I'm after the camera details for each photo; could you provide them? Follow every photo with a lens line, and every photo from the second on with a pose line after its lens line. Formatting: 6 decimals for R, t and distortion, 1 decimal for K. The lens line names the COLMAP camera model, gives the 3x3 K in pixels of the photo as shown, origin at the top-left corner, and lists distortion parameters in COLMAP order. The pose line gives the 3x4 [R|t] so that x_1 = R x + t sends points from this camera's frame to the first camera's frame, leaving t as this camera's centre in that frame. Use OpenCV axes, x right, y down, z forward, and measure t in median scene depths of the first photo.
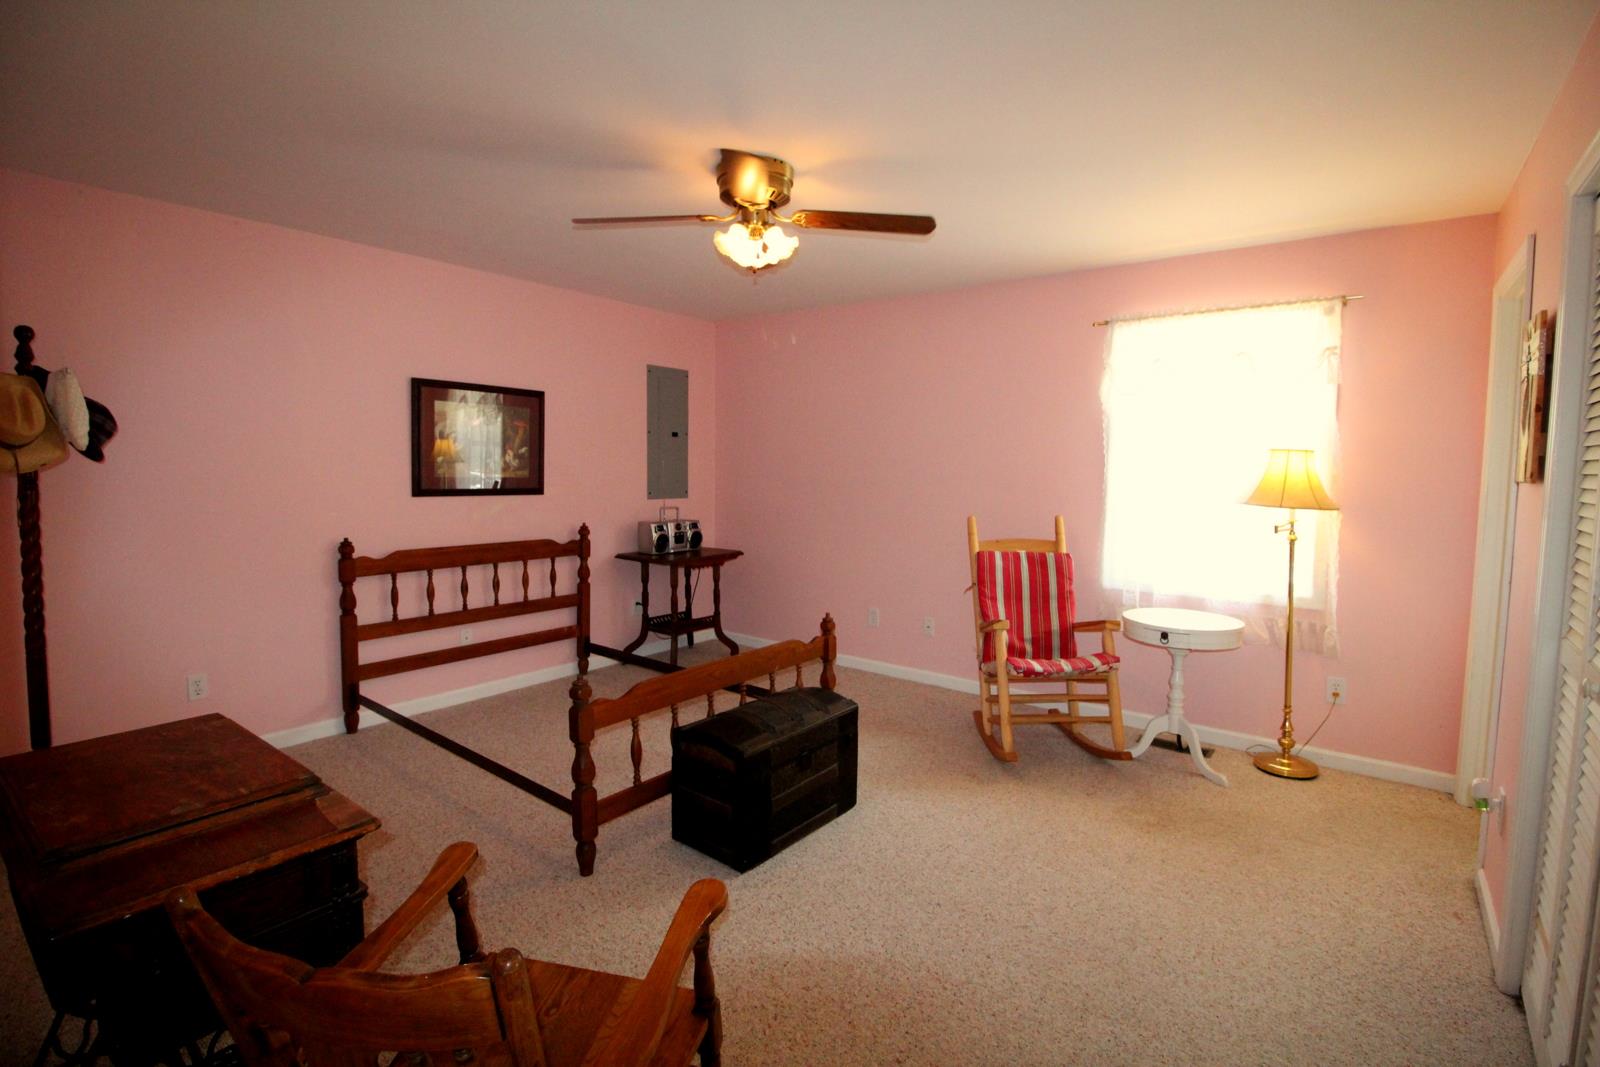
lens RADIAL K [[737.8, 0, 812.5], [0, 737.8, 512.7], [0, 0, 1]] dist [-0.001758, -0.014341]
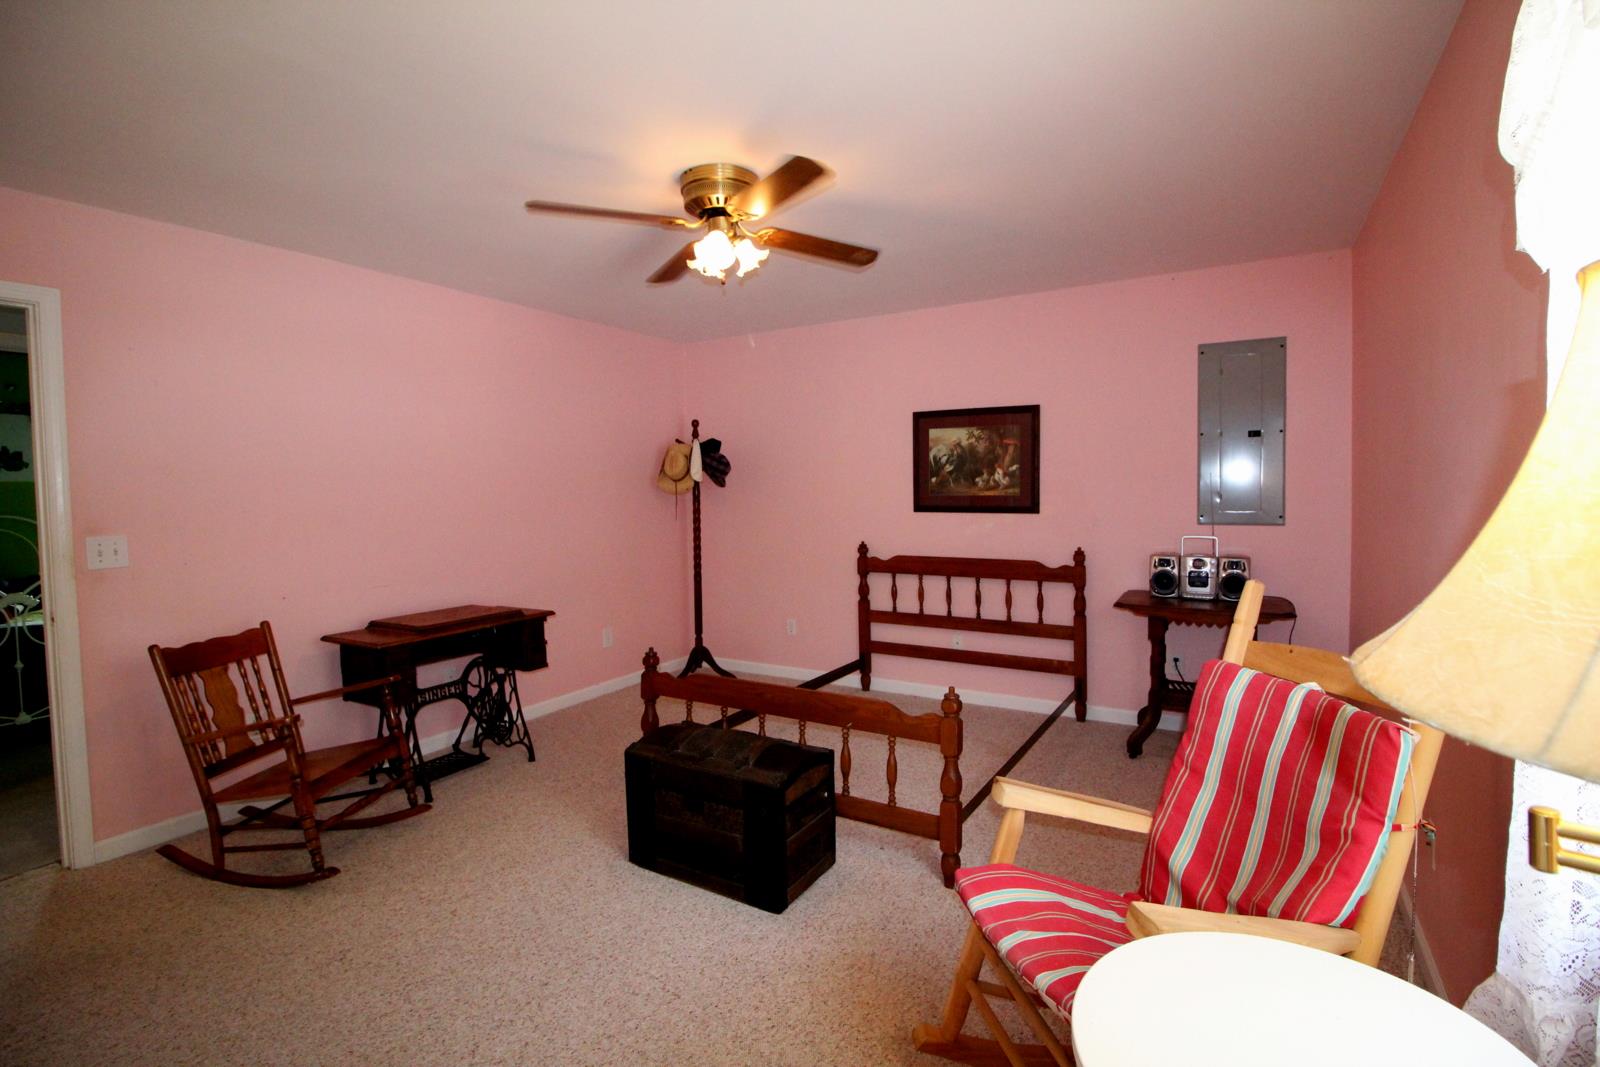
lens RADIAL K [[737.8, 0, 812.5], [0, 737.8, 512.7], [0, 0, 1]] dist [-0.001758, -0.014341]
pose [[0.123910, 0.025639, -0.991962, 0.598147], [-0.042618, 0.998881, 0.020494, -0.036469], [0.991378, 0.039736, 0.124864, 0.661952]]
